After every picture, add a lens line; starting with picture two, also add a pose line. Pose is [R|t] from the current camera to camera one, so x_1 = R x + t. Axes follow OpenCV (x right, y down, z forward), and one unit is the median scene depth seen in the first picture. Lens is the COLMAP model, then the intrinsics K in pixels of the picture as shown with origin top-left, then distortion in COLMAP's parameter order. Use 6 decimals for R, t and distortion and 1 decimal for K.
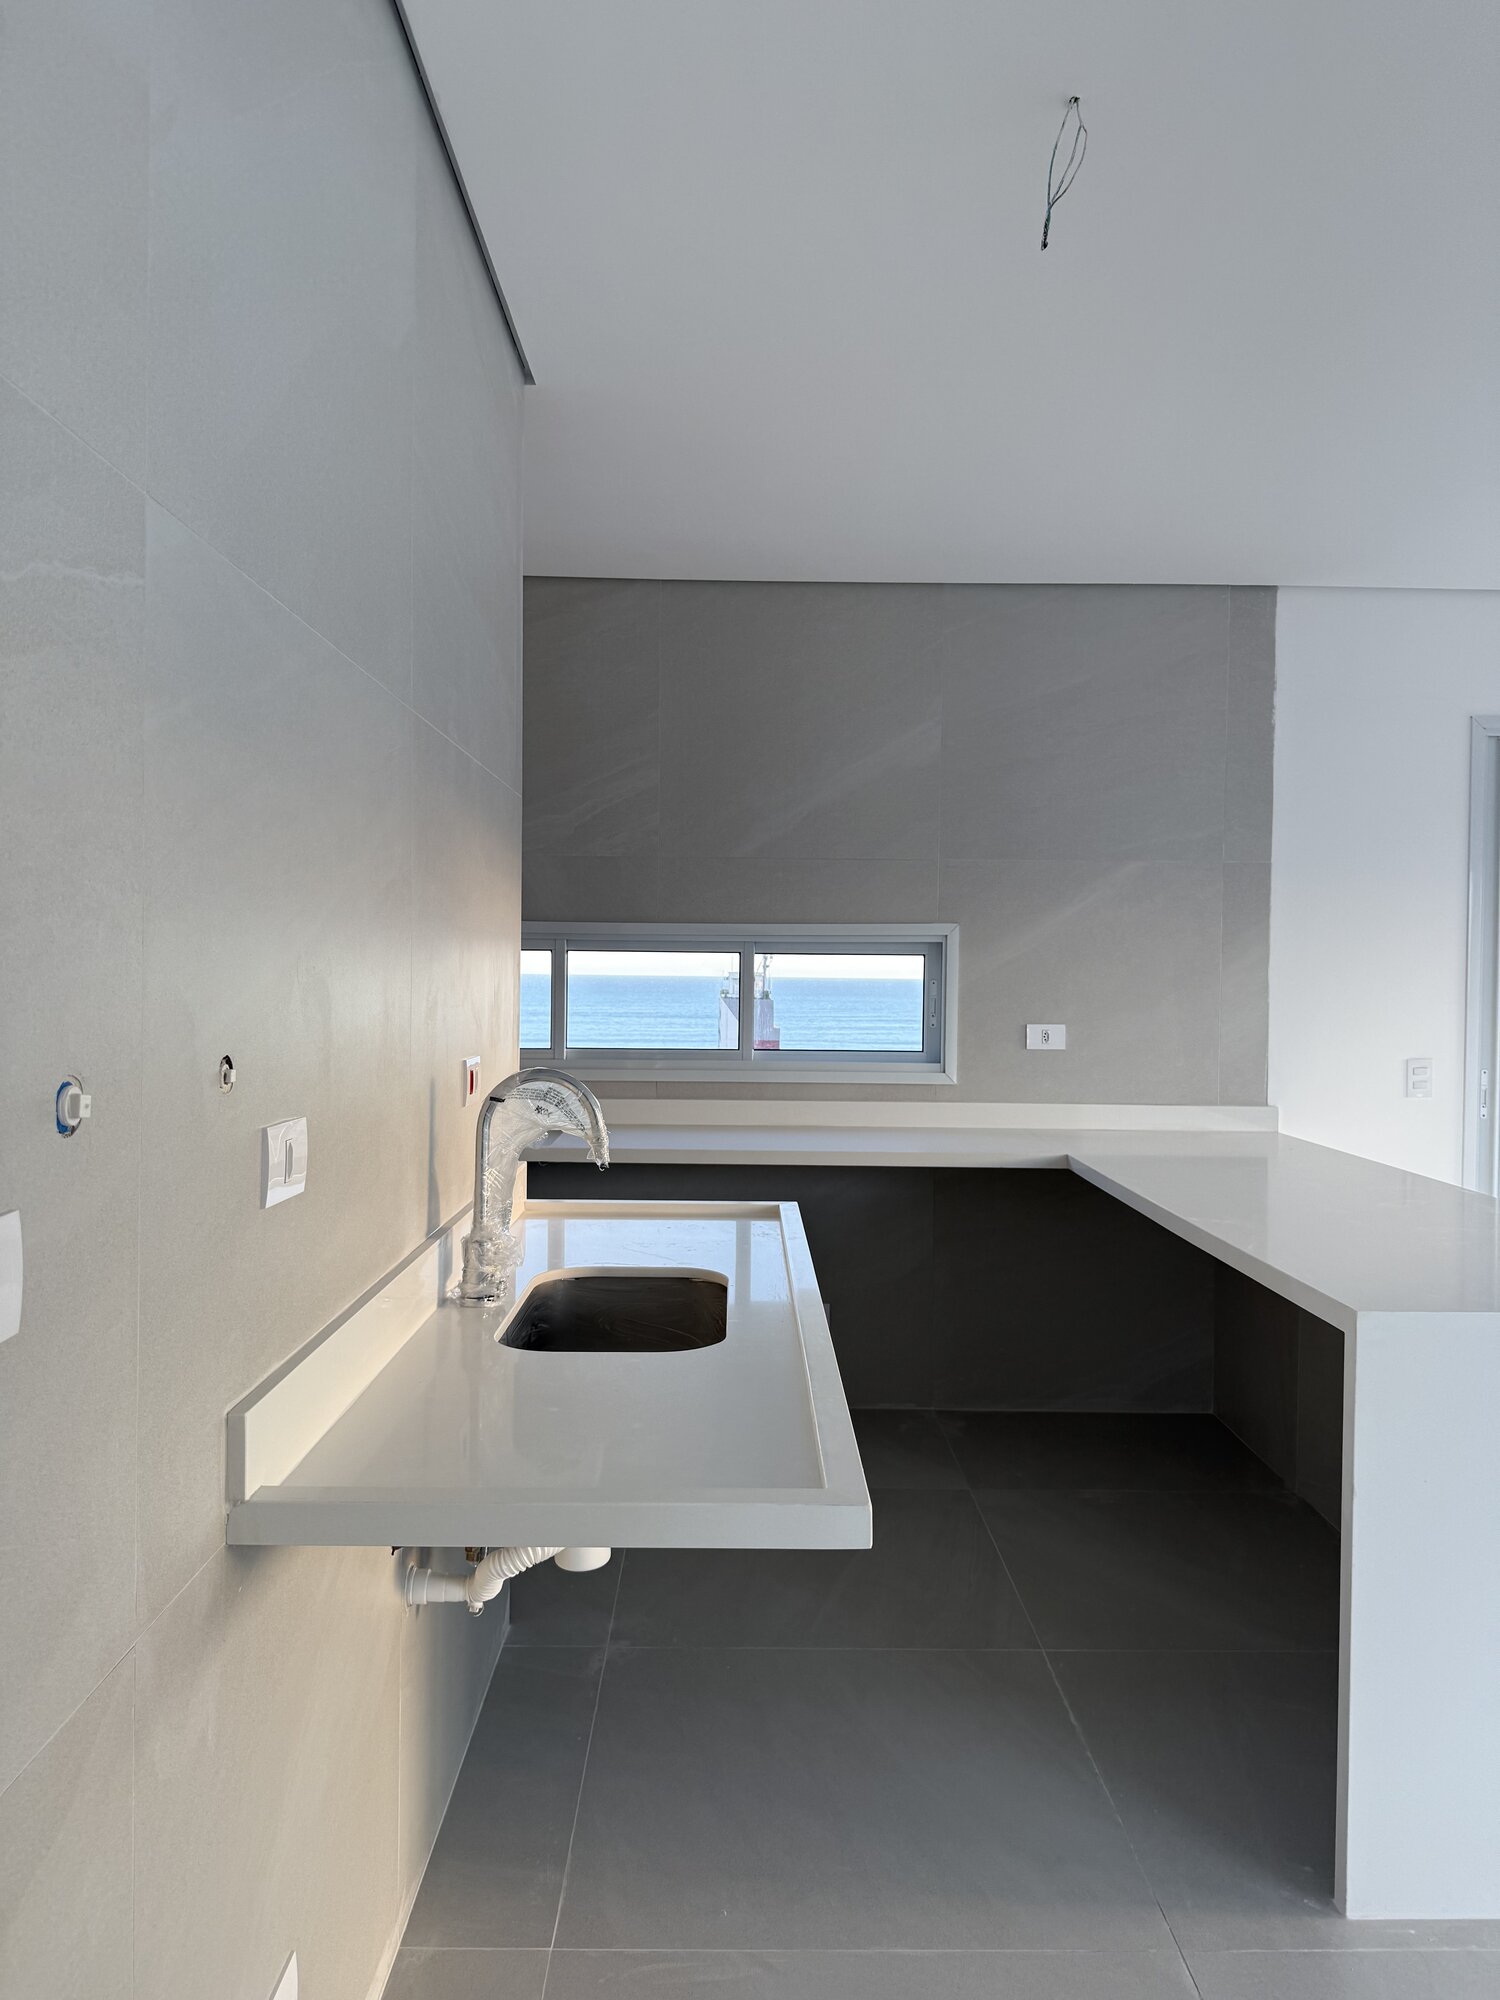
lens RADIAL K [[1411.2, 0, 747.9], [0, 1411.2, 997.2], [0, 0, 1]] dist [0.028696, -0.010278]
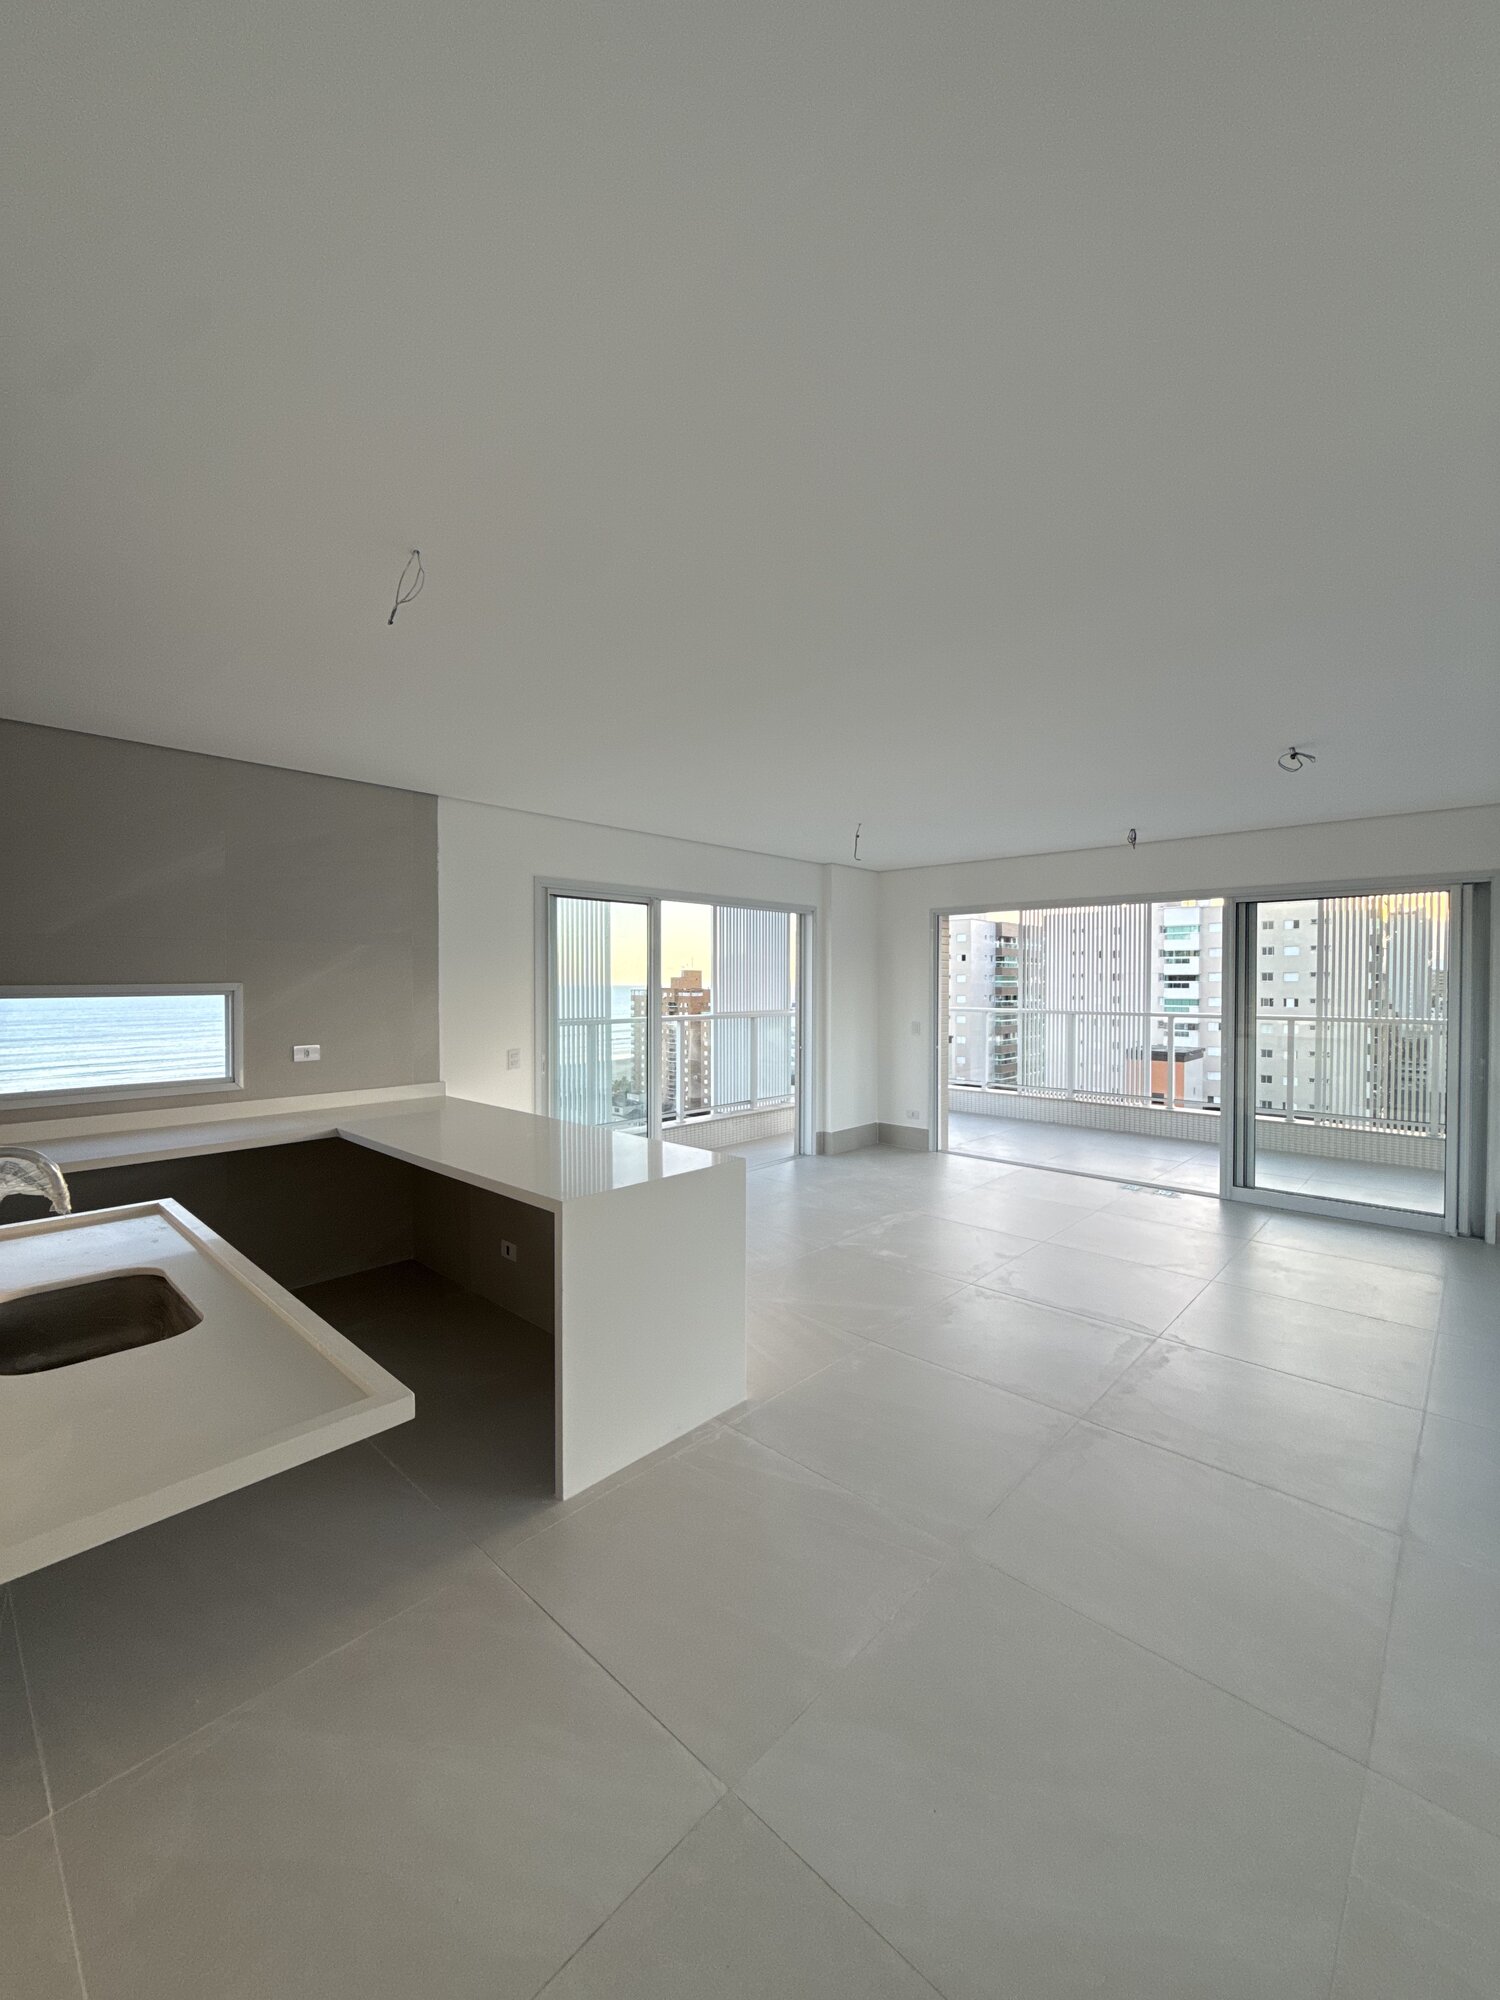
lens RADIAL K [[798.2, 0, 749.1], [0, 798.2, 999.7], [0, 0, 1]] dist [0.001586, -0.000352]
pose [[0.688641, -0.025175, 0.724666, -0.099661], [0.016080, 0.999682, 0.019448, -0.042454], [-0.724924, -0.001740, 0.688826, 0.011798]]
